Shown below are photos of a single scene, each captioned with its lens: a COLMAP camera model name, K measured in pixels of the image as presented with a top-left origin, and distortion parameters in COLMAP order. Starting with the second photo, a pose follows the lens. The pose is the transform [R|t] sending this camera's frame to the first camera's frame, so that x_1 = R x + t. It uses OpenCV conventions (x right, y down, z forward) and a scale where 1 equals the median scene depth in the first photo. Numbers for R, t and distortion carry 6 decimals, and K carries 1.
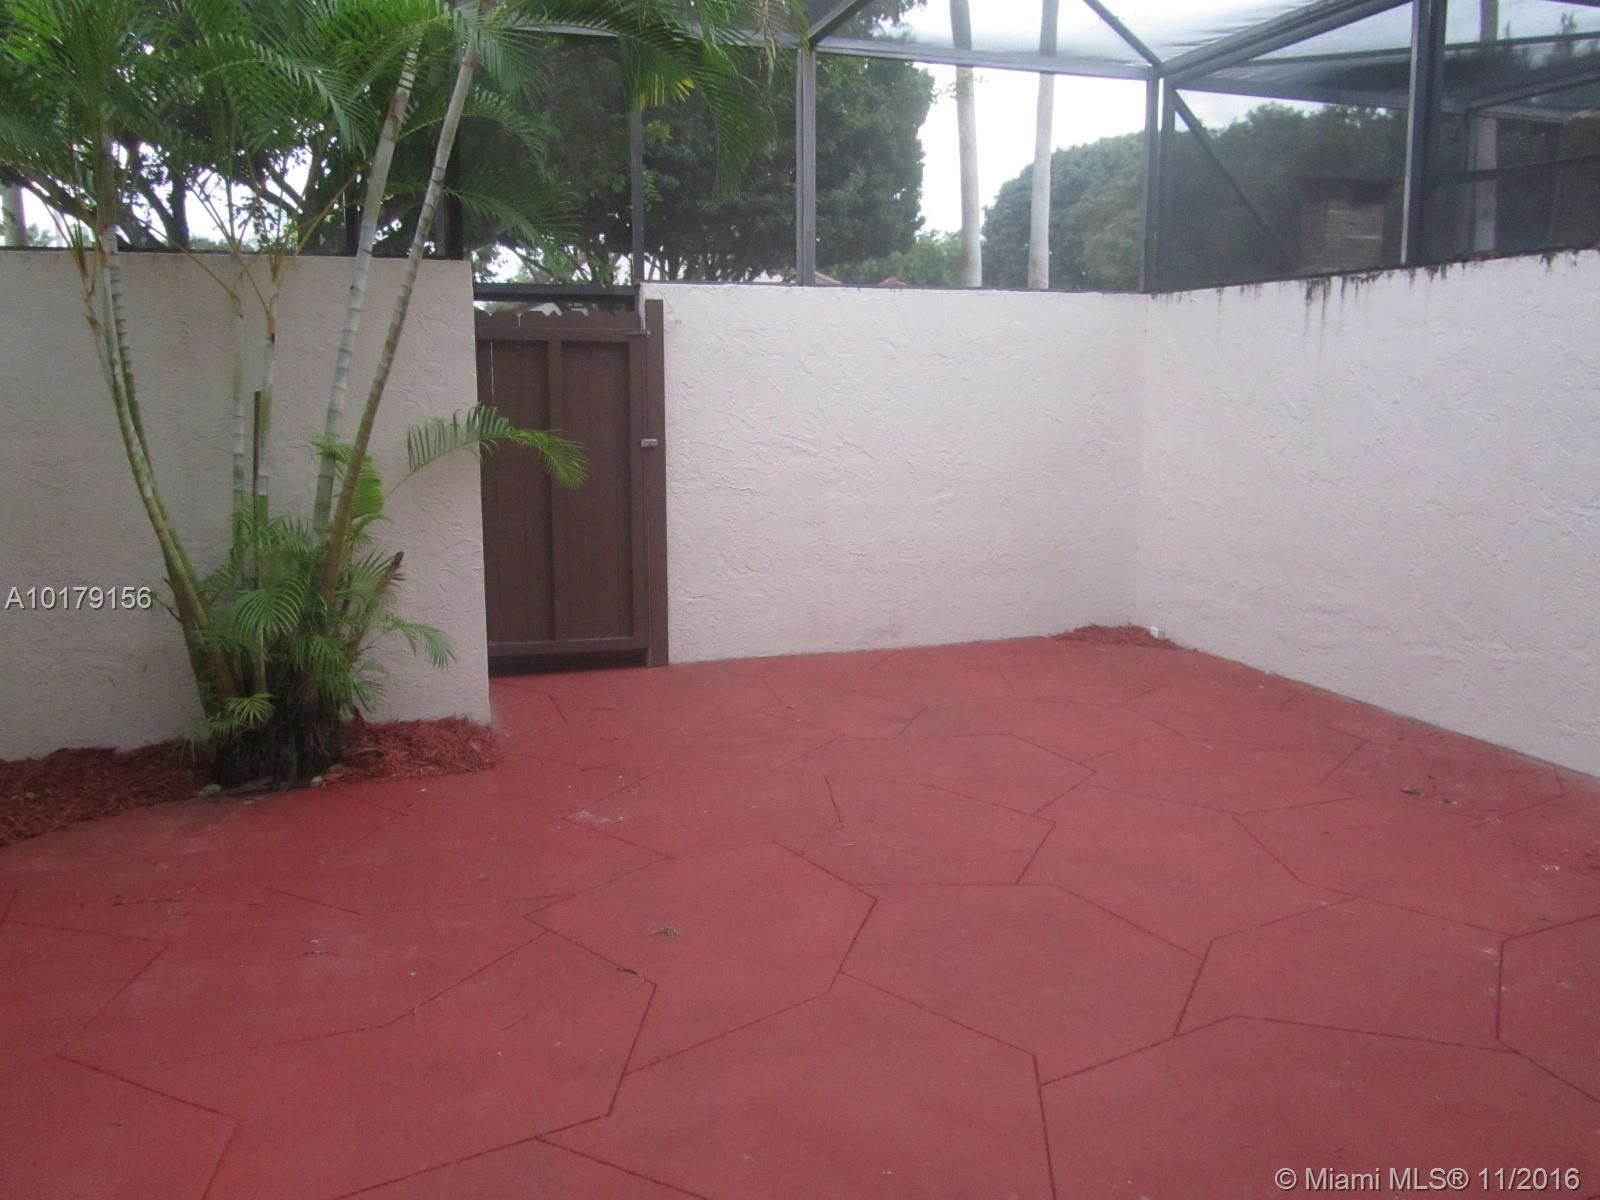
lens RADIAL K [[1315.3, 0, 796.6], [0, 1315.3, 605.7], [0, 0, 1]] dist [-0.036404, -0.005051]
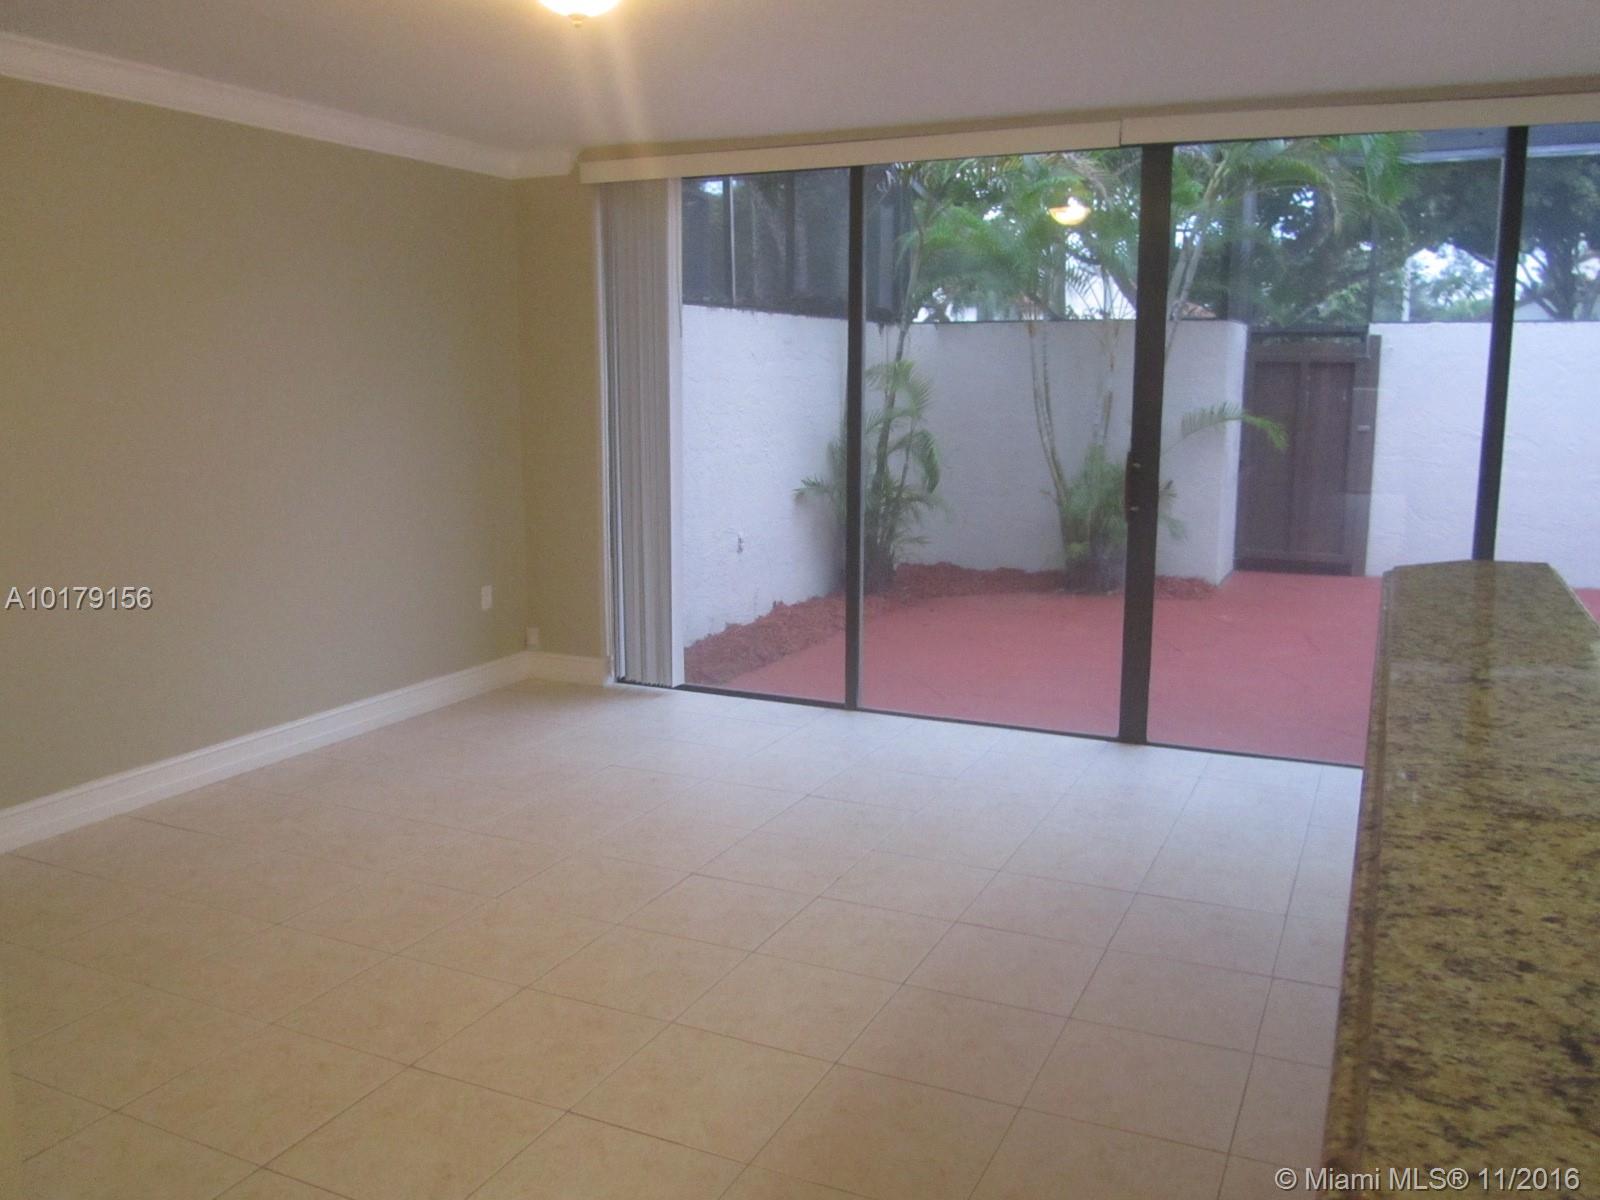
lens RADIAL K [[1315.3, 0, 795.4], [0, 1315.3, 598.3], [0, 0, 1]] dist [-0.036404, -0.005051]
pose [[0.743144, 0.120475, -0.658197, 0.462345], [-0.112785, 0.992137, 0.054258, 0.071243], [0.659558, 0.033913, 0.750888, -0.628967]]
